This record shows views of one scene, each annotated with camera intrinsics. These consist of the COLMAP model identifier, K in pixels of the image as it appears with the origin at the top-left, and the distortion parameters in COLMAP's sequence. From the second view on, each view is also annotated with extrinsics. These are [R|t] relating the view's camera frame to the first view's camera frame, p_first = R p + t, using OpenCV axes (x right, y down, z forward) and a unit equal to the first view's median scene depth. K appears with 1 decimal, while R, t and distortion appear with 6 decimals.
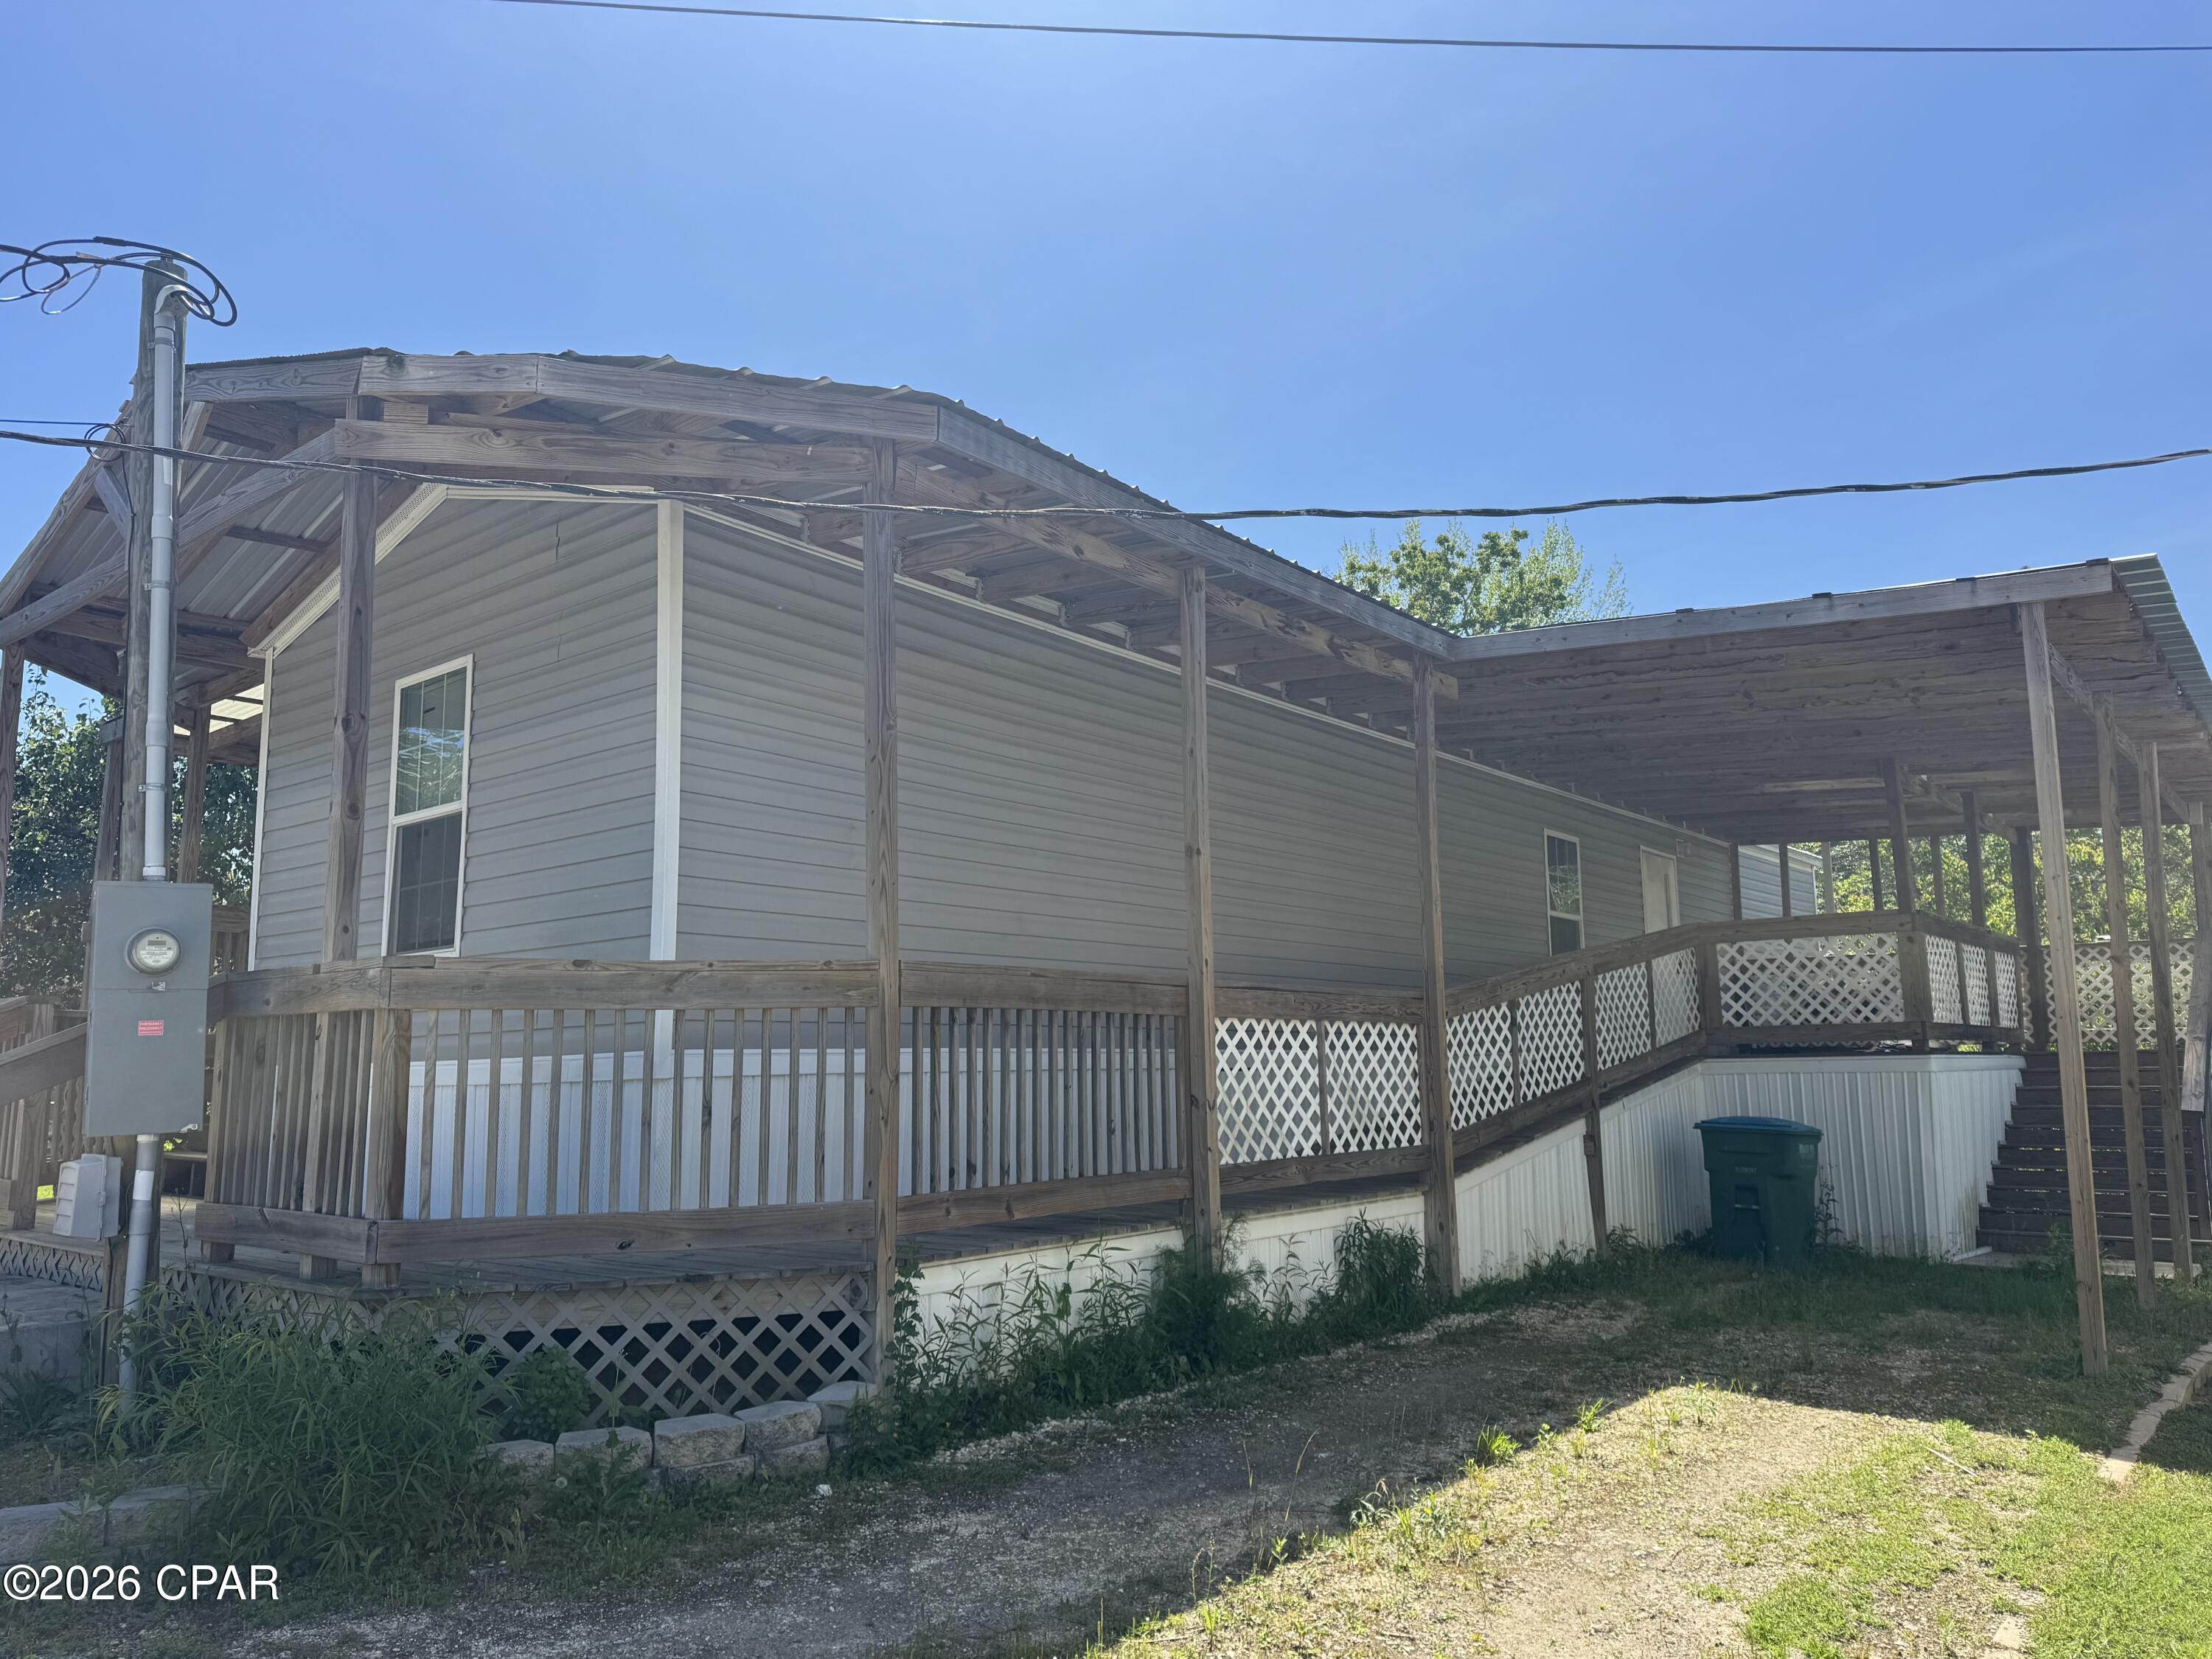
lens RADIAL K [[1593.9, 0, 1106.0], [0, 1593.9, 829.5], [0, 0, 1]] dist [0.127308, -0.214529]
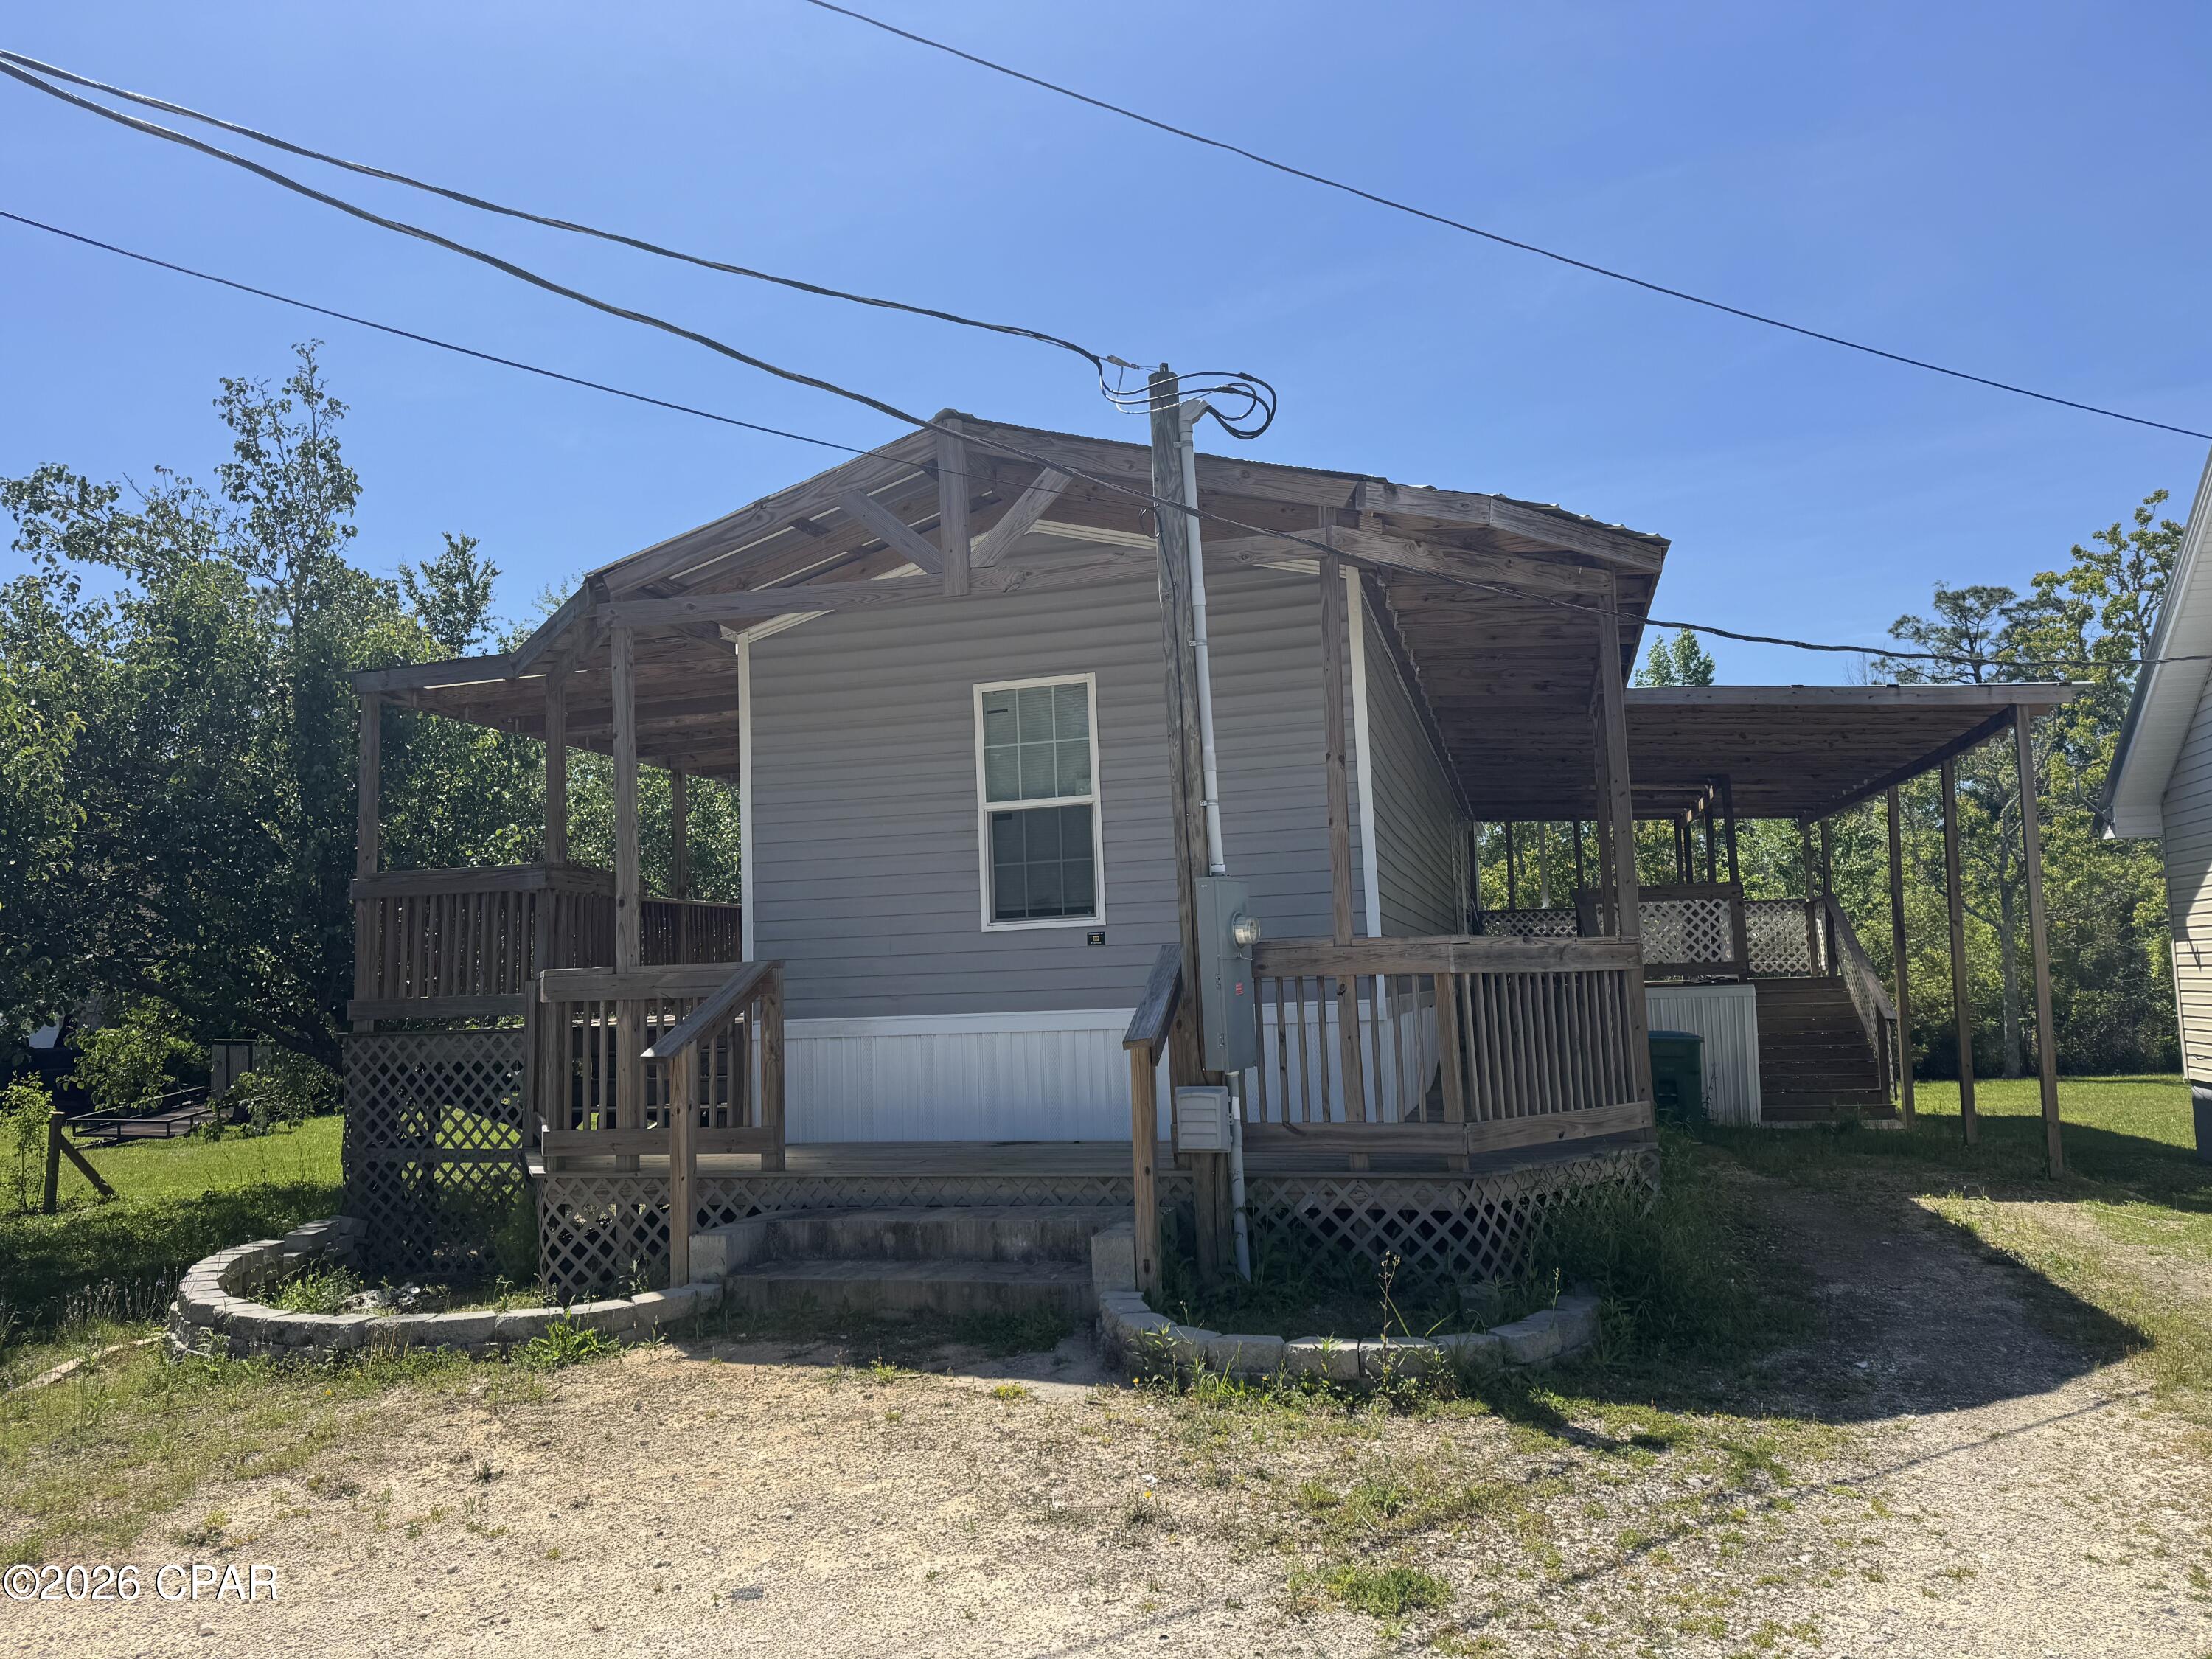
lens RADIAL K [[1593.9, 0, 1106.0], [0, 1593.9, 829.5], [0, 0, 1]] dist [0.127308, -0.214529]
pose [[0.912044, 0.022618, 0.409468, -0.592384], [-0.039176, 0.998717, 0.032092, -0.020899], [-0.408217, -0.045310, 0.911760, -0.061568]]
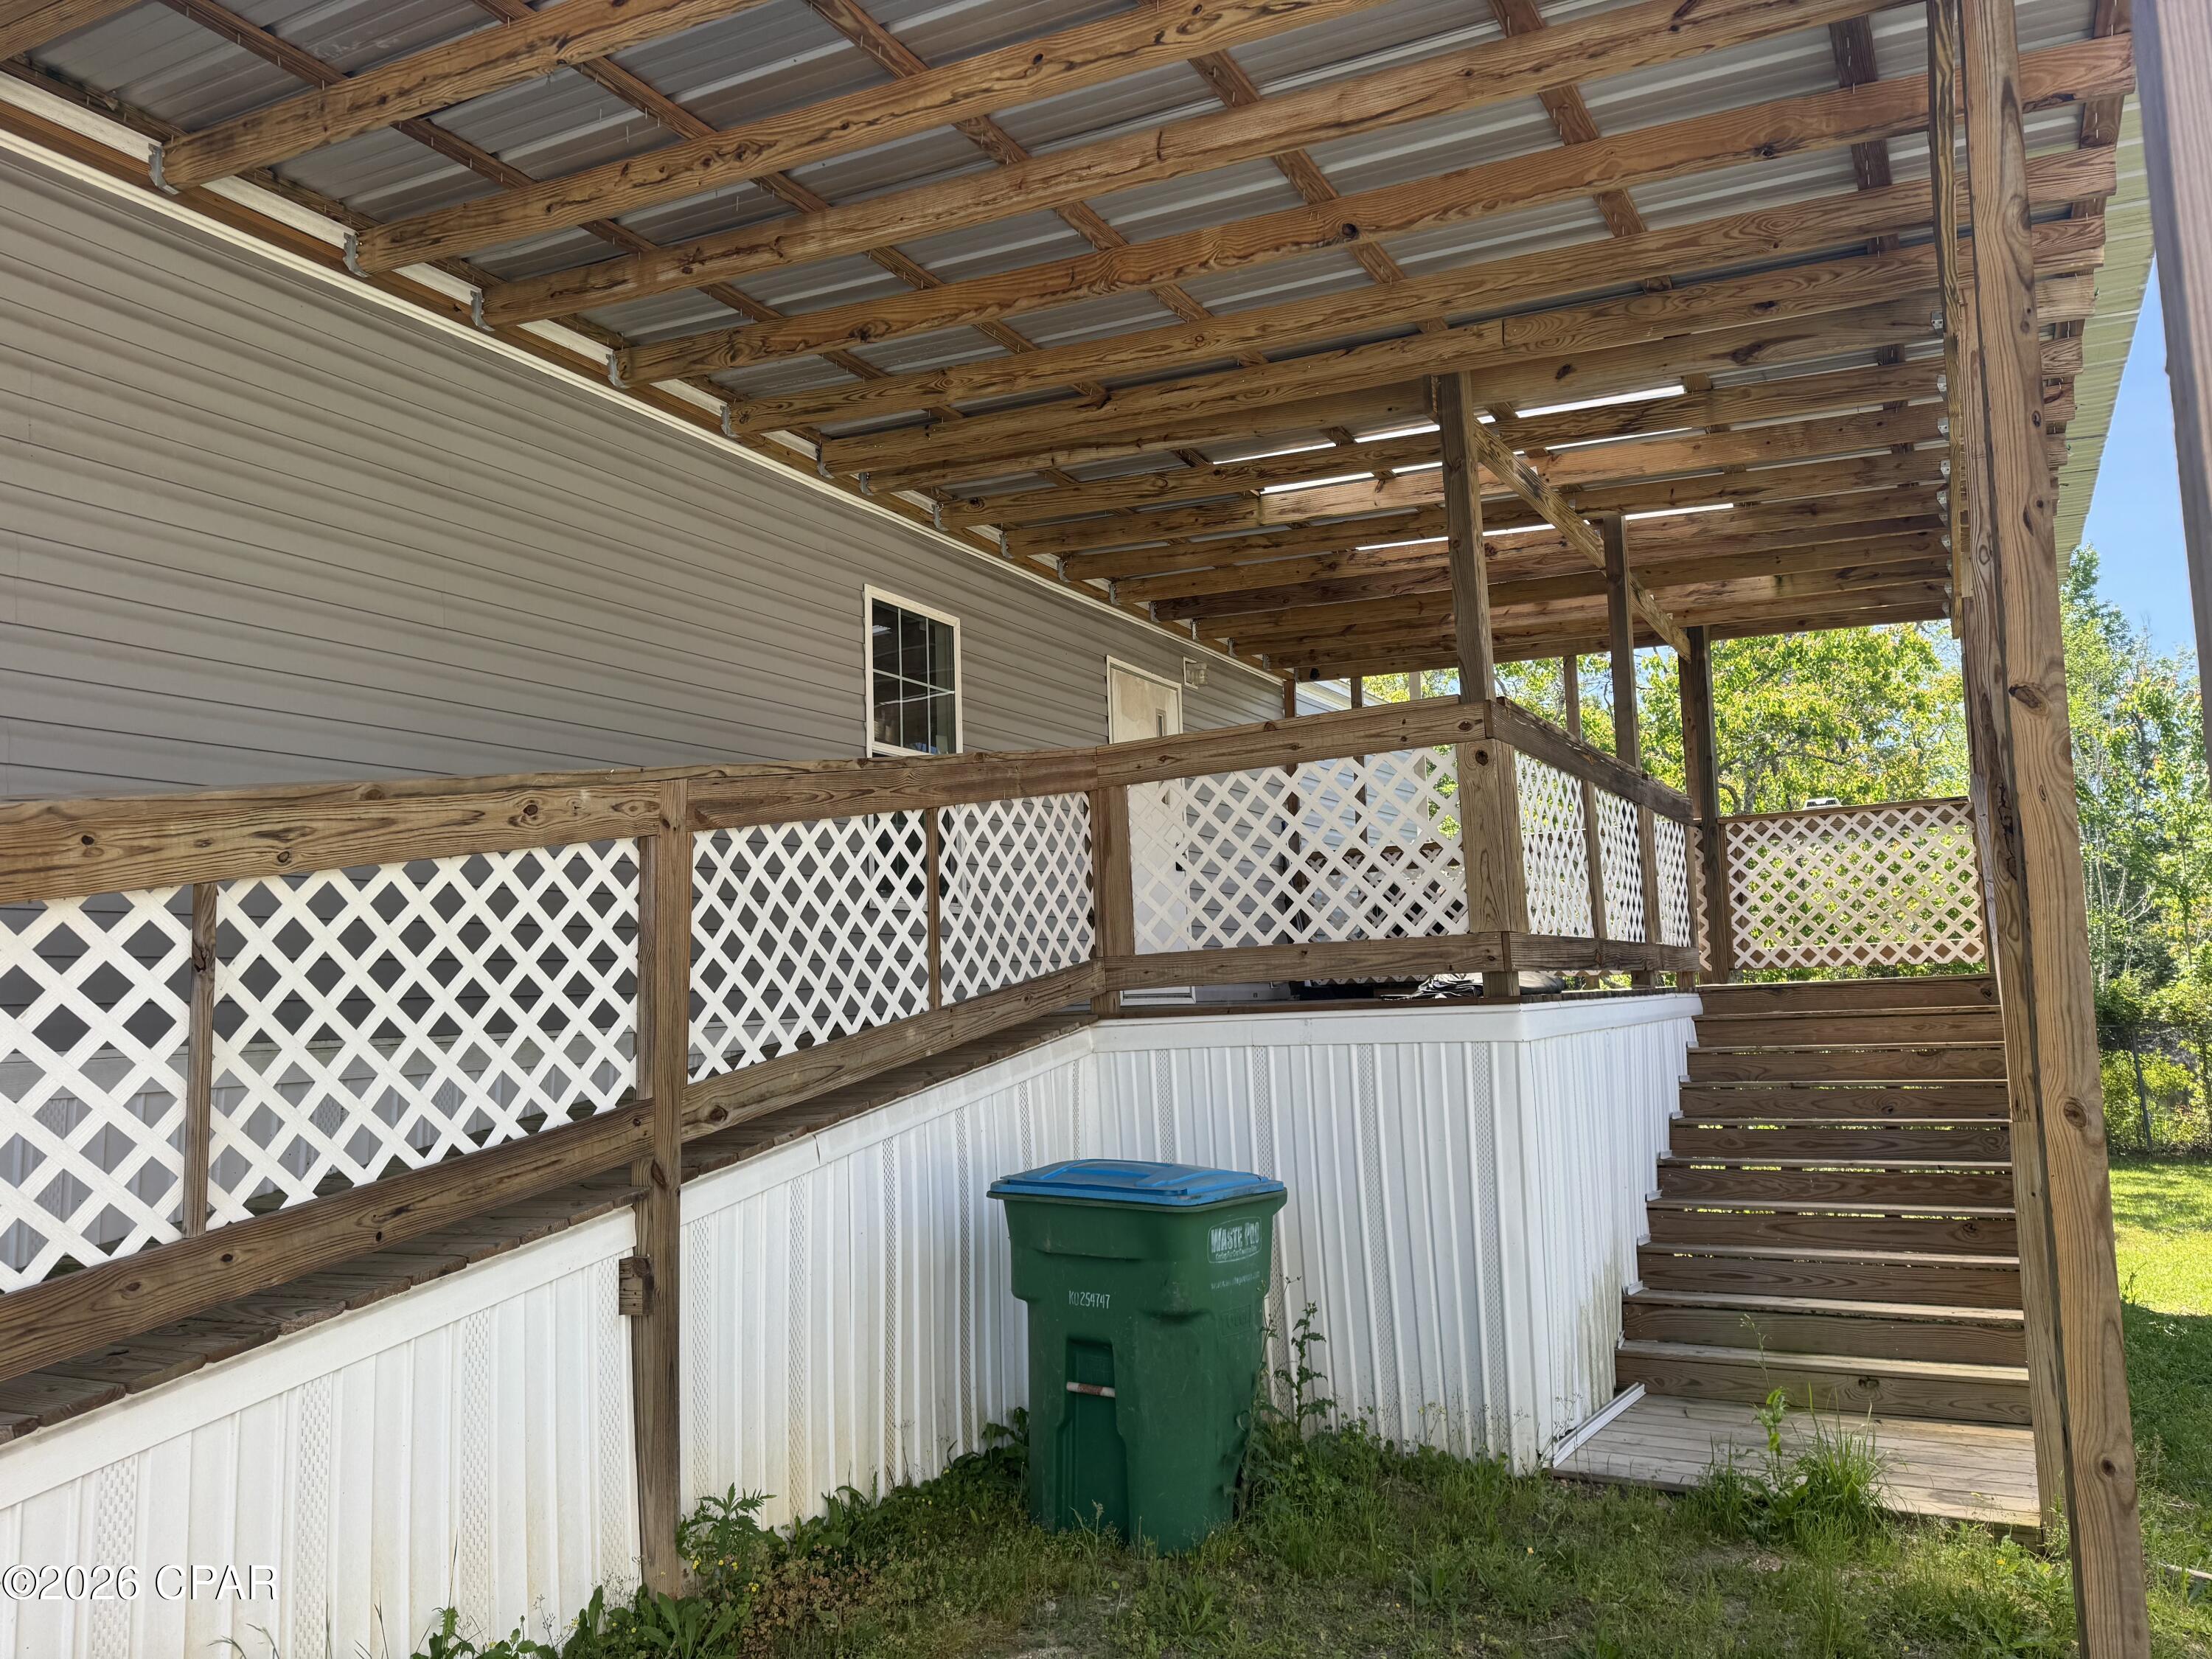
lens RADIAL K [[1593.9, 0, 1106.0], [0, 1593.9, 829.5], [0, 0, 1]] dist [0.127308, -0.214529]
pose [[0.985376, -0.008358, 0.170190, 0.310599], [0.002352, 0.999368, 0.035460, 0.071790], [-0.170379, -0.034541, 0.984773, 0.564269]]
